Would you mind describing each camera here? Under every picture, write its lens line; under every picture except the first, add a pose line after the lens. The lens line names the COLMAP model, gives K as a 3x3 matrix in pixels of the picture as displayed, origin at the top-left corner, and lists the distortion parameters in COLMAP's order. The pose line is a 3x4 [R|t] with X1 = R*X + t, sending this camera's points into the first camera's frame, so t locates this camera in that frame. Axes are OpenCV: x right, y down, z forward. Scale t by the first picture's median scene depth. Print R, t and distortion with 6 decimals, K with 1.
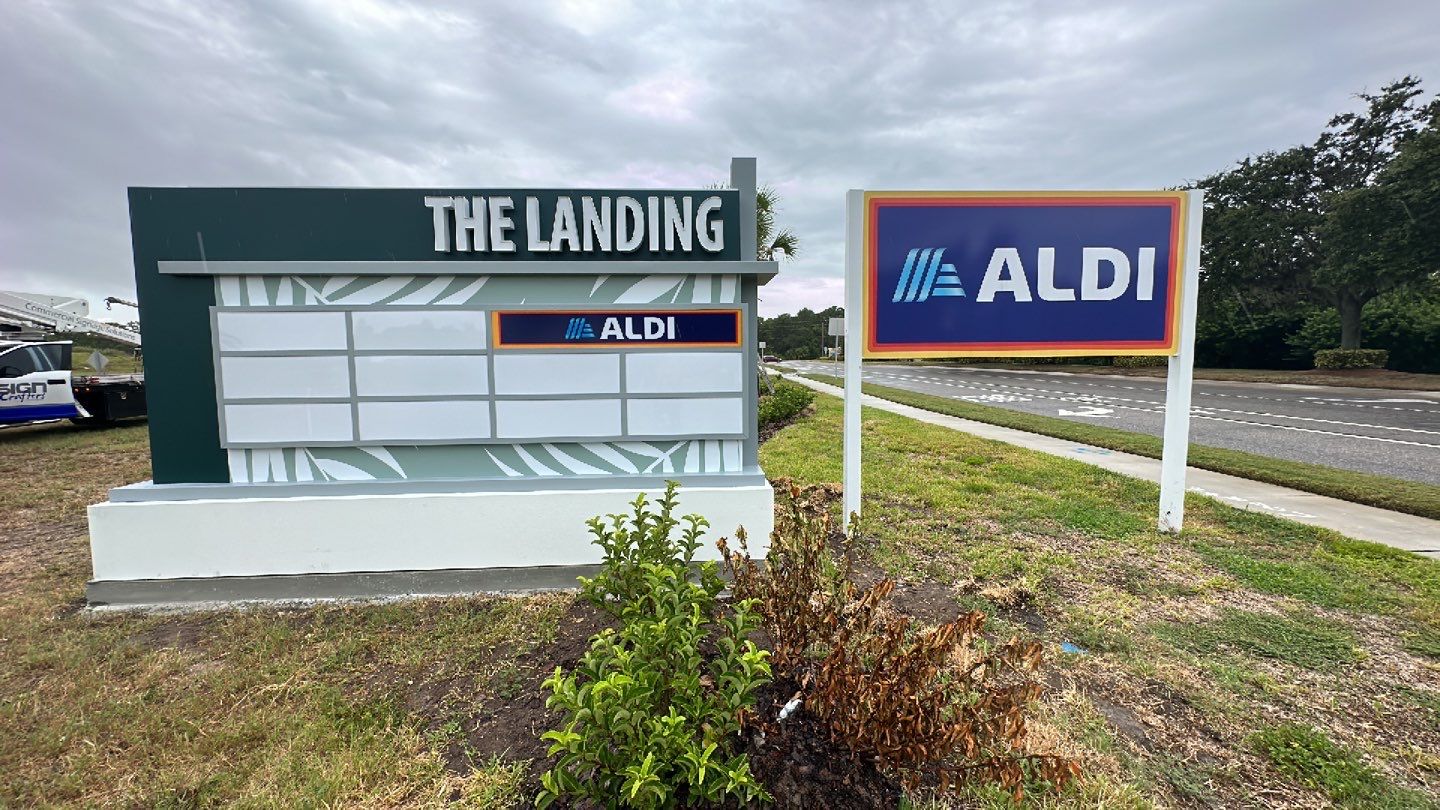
lens RADIAL K [[553.2, 0, 719.6], [0, 553.2, 405.2], [0, 0, 1]] dist [-0.003448, -0.000239]
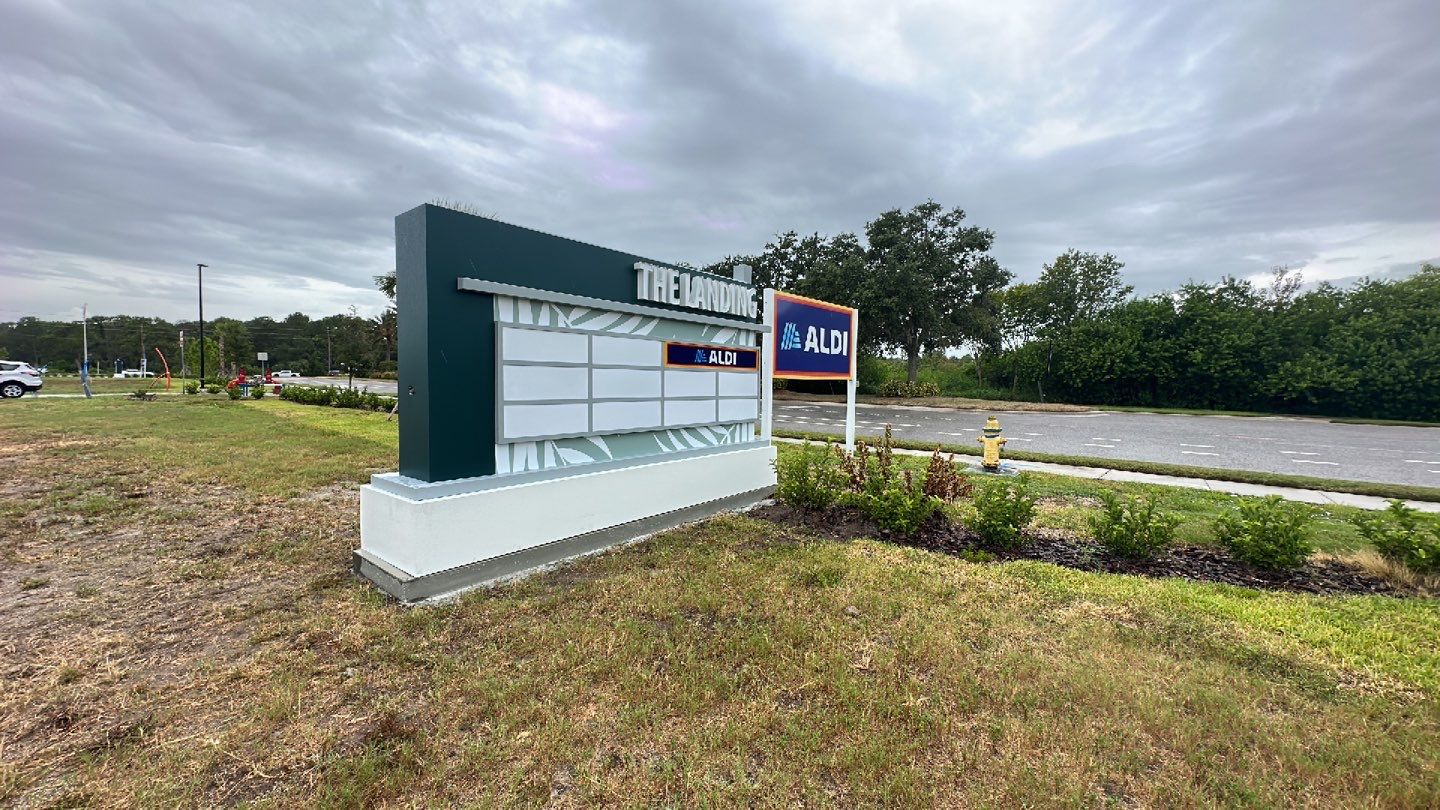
lens RADIAL K [[553.2, 0, 719.6], [0, 553.2, 405.2], [0, 0, 1]] dist [-0.003448, -0.000239]
pose [[0.667023, -0.013131, 0.744922, -1.420949], [0.040151, 0.999025, -0.018342, 0.036901], [-0.743955, 0.042144, 0.666900, -0.118093]]
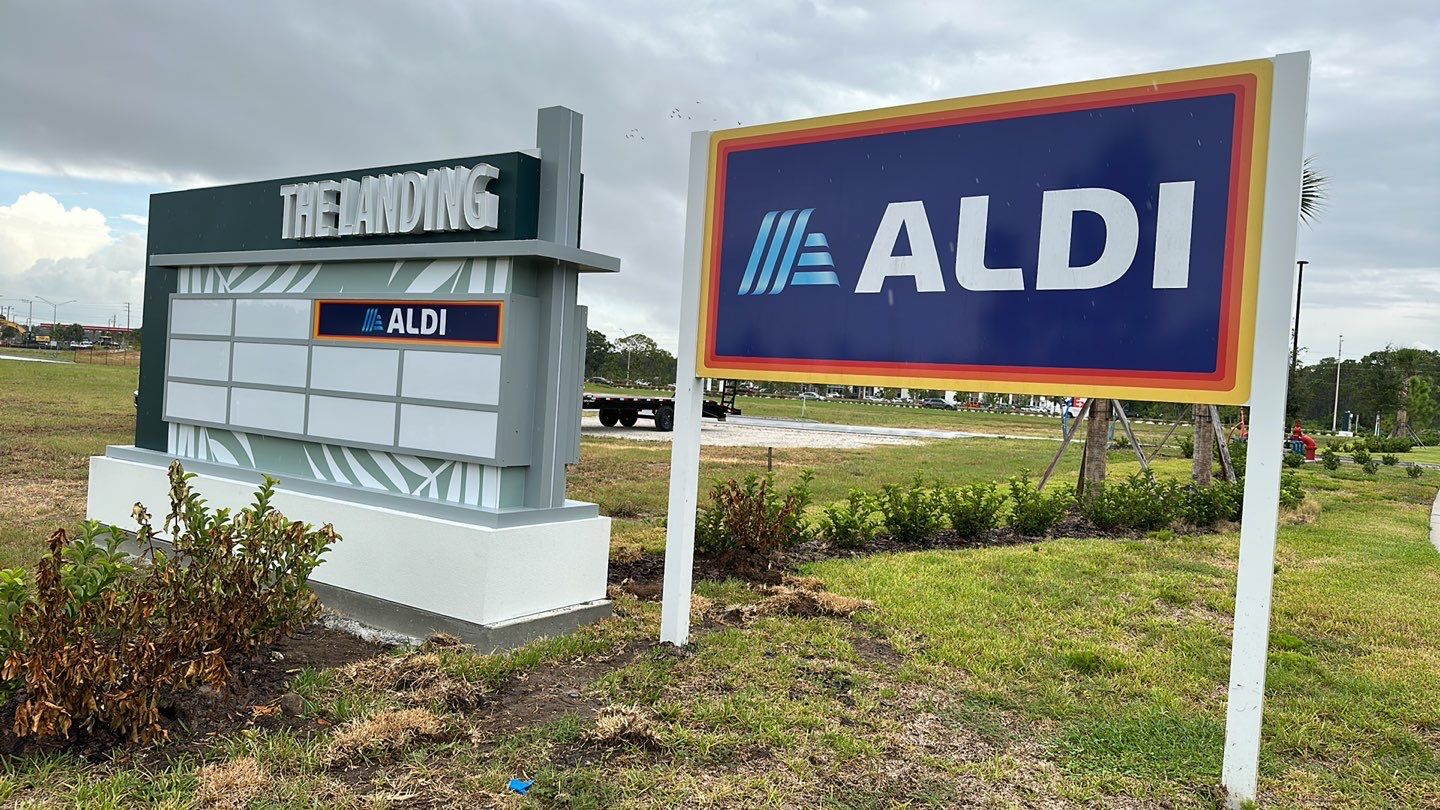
lens RADIAL K [[993.1, 0, 720.0], [0, 993.1, 405.0], [0, 0, 1]] dist [0.091630, -0.253392]
pose [[0.794071, 0.070688, -0.603700, 1.159640], [-0.119245, 0.992031, -0.040689, -0.004742], [0.596013, 0.104298, 0.796172, 0.068315]]
